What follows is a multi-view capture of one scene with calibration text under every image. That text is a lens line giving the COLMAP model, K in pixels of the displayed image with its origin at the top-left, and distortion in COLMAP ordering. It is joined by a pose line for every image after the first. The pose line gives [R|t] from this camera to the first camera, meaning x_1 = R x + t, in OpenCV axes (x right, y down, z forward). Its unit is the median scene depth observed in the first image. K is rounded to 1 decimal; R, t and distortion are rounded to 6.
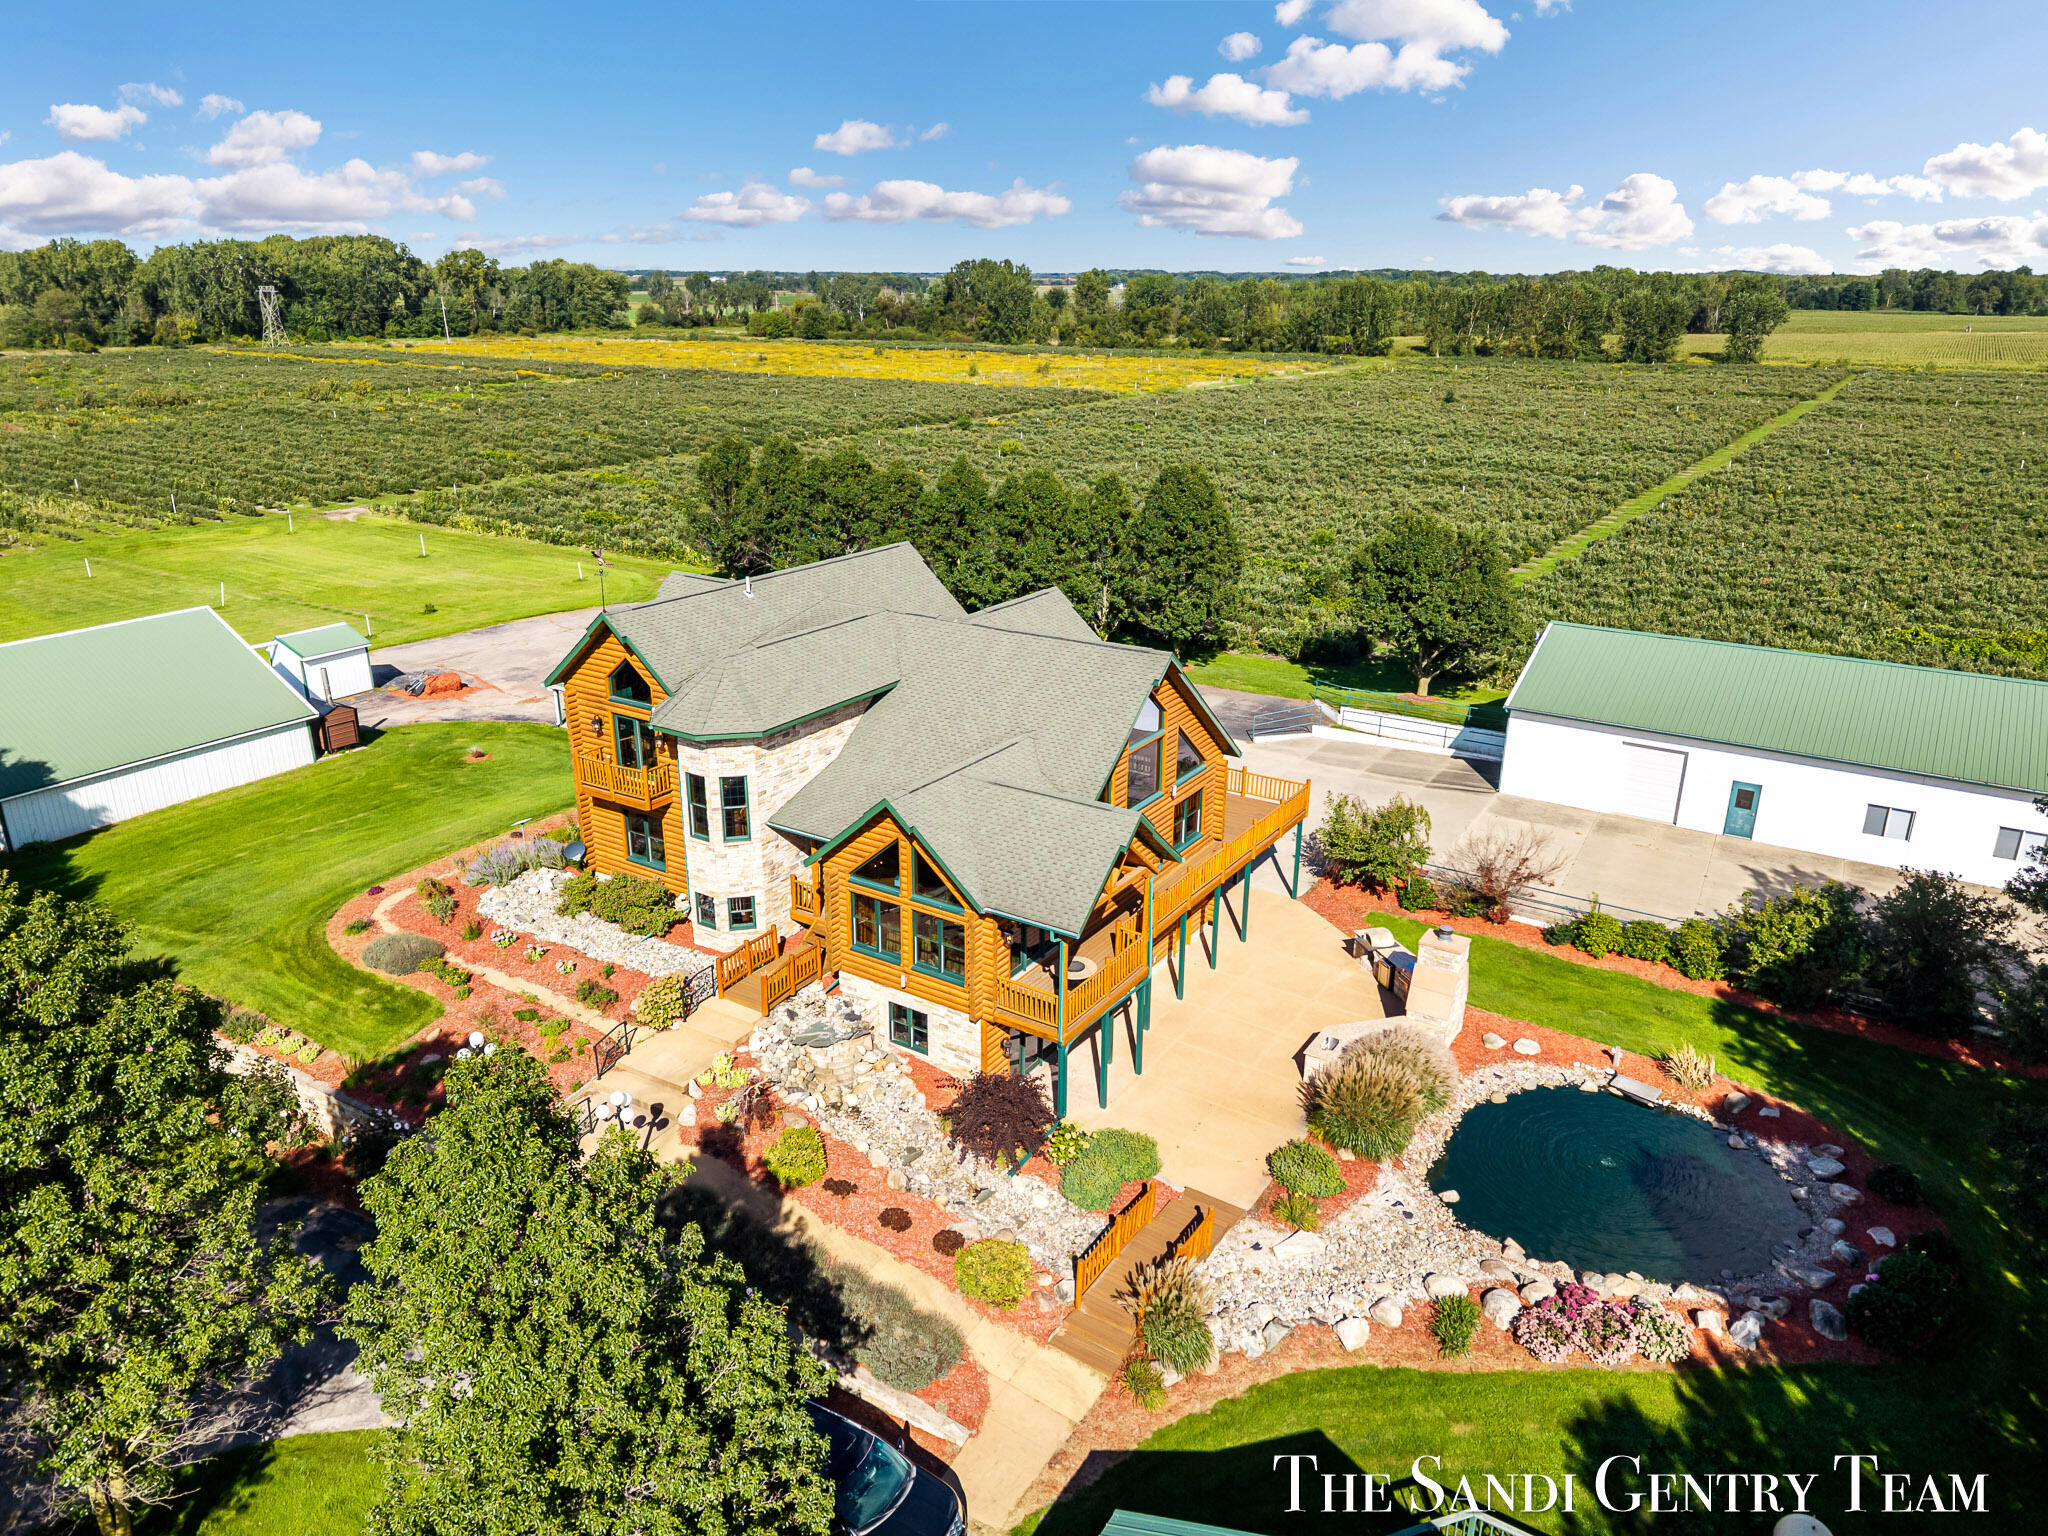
lens RADIAL K [[1396.2, 0, 1024.0], [0, 1396.2, 768.0], [0, 0, 1]] dist [0.013599, -0.001127]
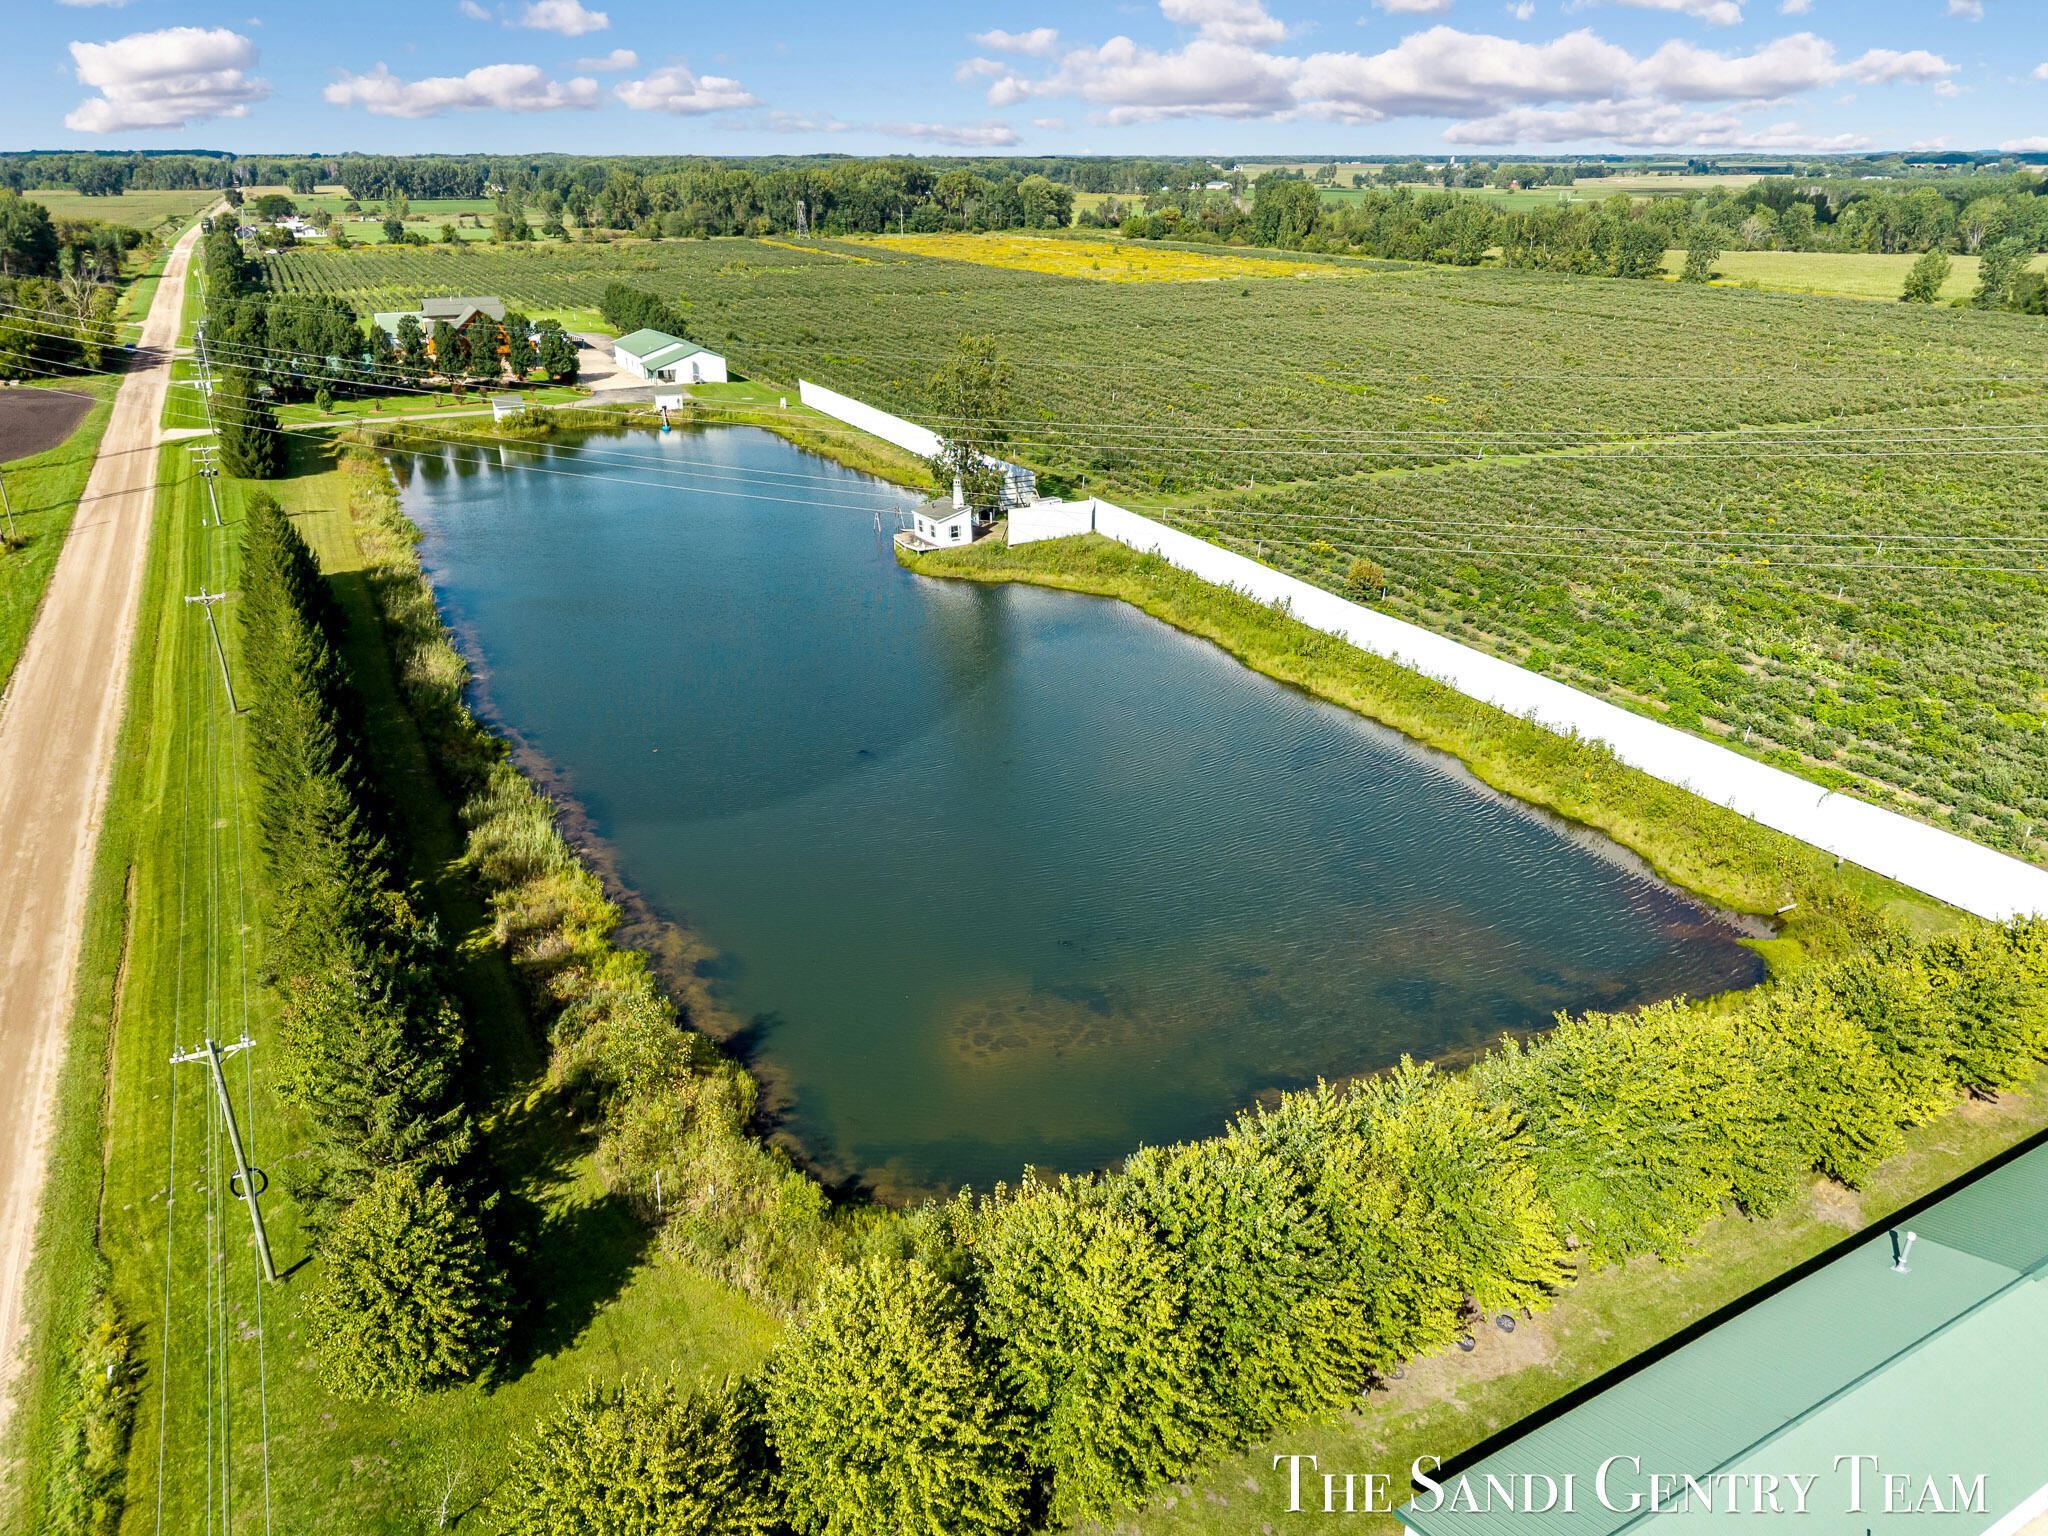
lens RADIAL K [[1404.3, 0, 1024.0], [0, 1404.3, 768.0], [0, 0, 1]] dist [0.008944, -0.000152]
pose [[0.873059, 0.194155, -0.447293, 3.490507], [-0.163139, 0.980752, 0.107286, 0.561538], [0.459514, -0.020696, 0.887930, -2.246352]]
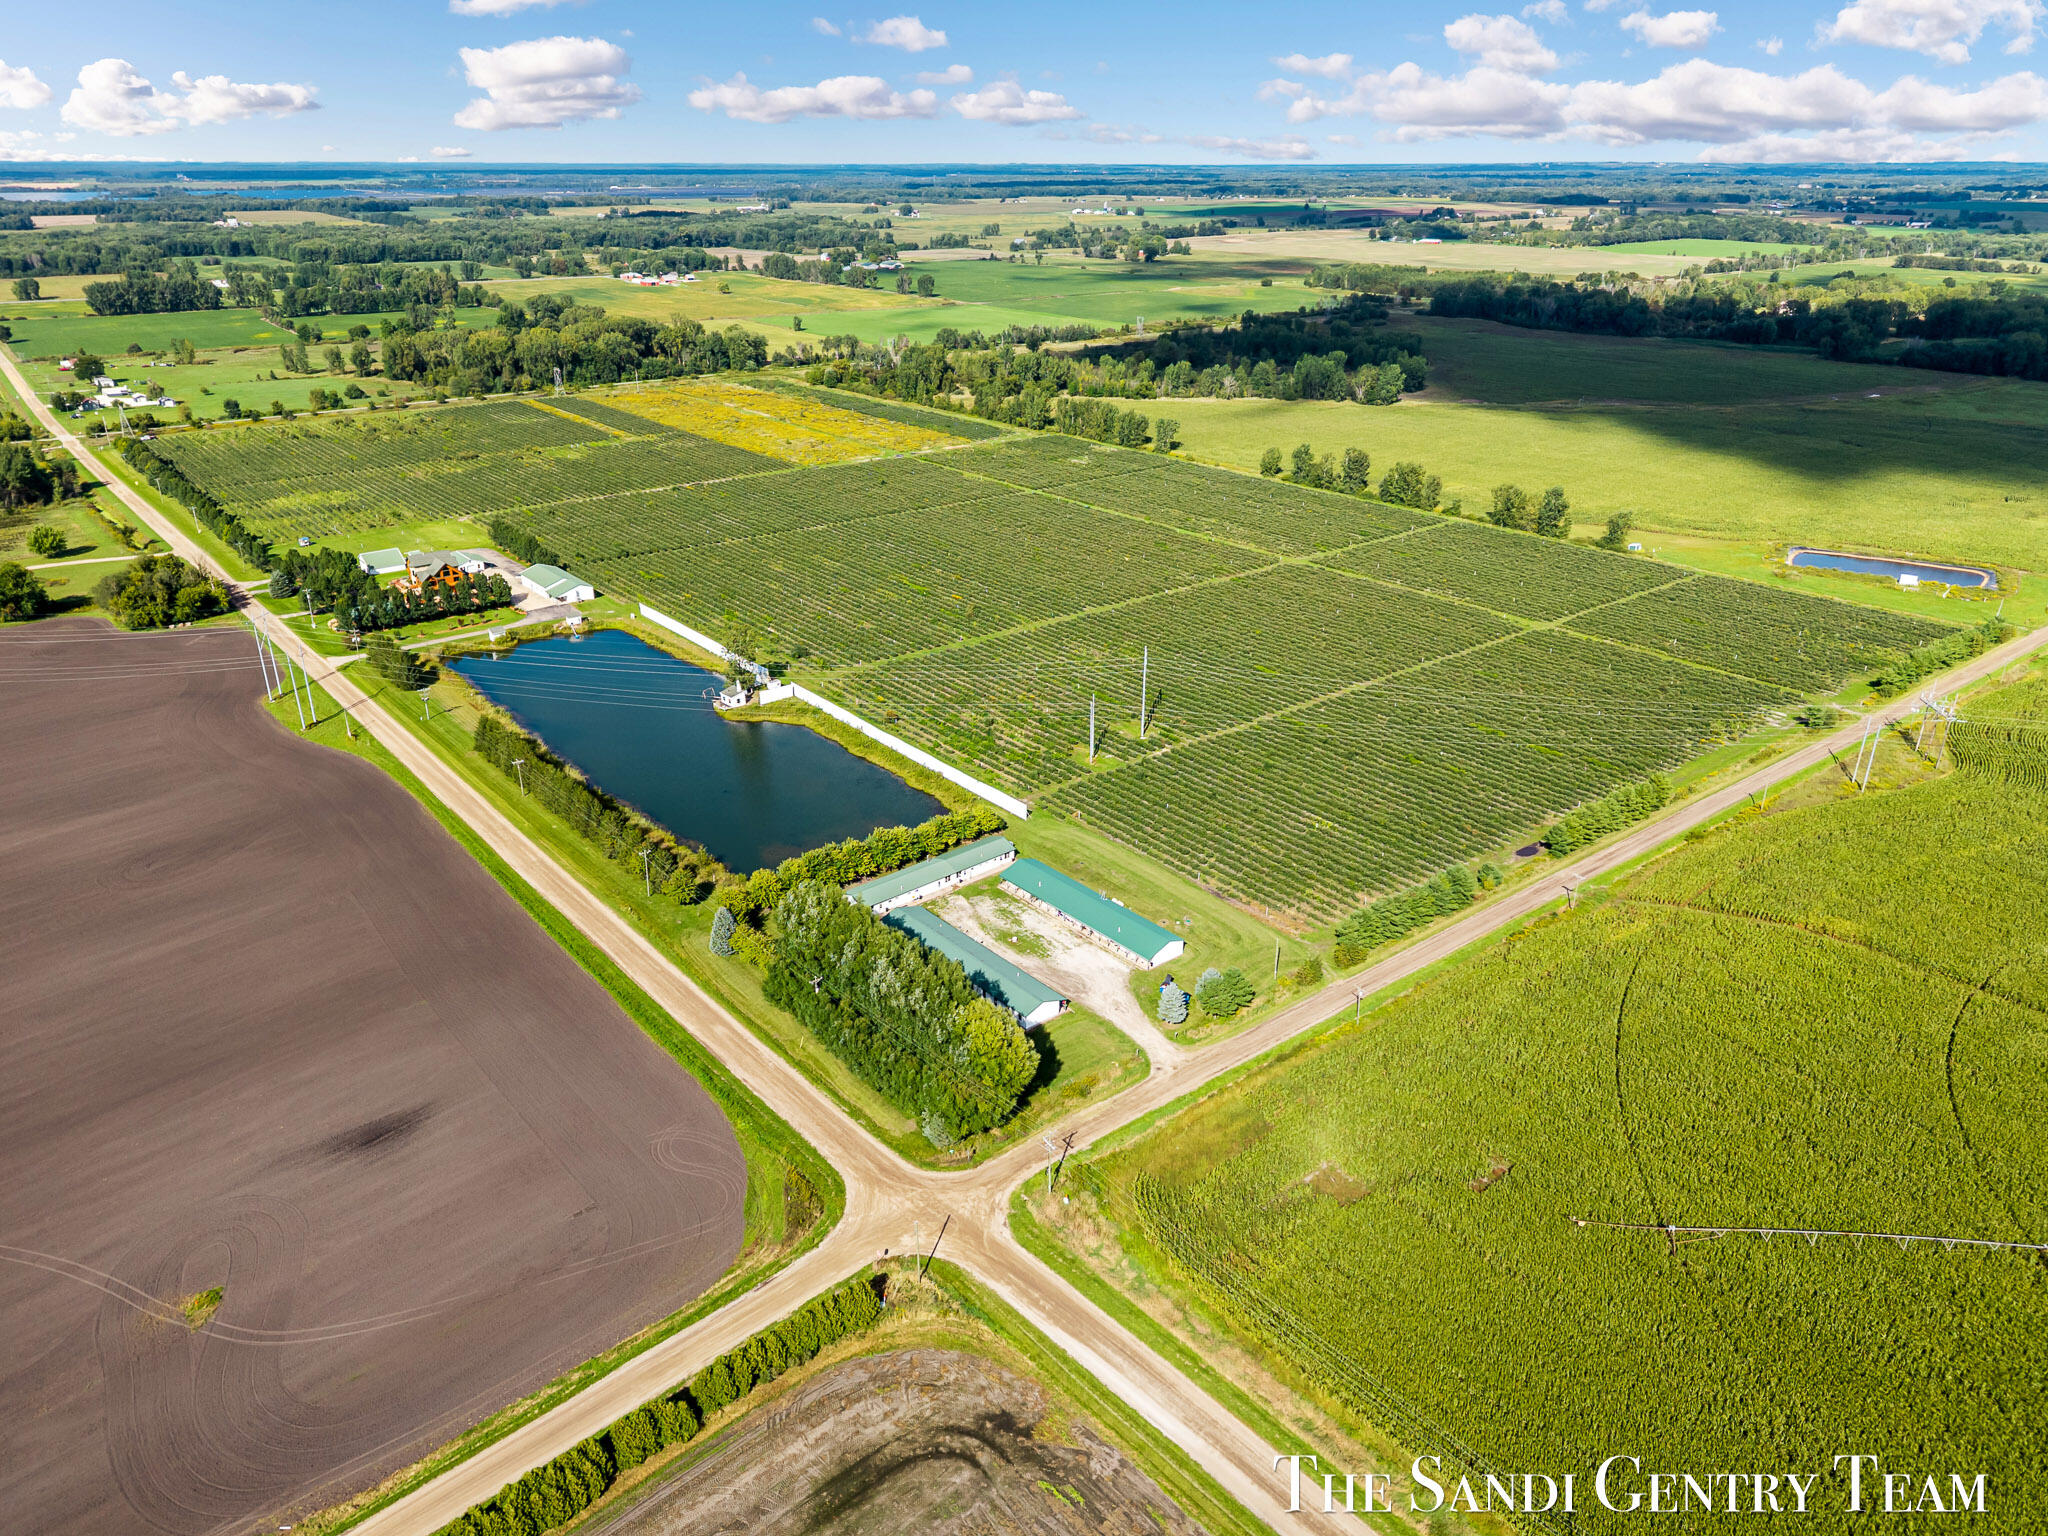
lens RADIAL K [[1404.3, 0, 1024.0], [0, 1404.3, 768.0], [0, 0, 1]] dist [0.008944, -0.000152]
pose [[0.953736, 0.118370, -0.276362, 5.131617], [-0.099034, 0.991620, 0.082958, 0.105225], [0.283865, -0.051751, 0.957467, -5.653884]]
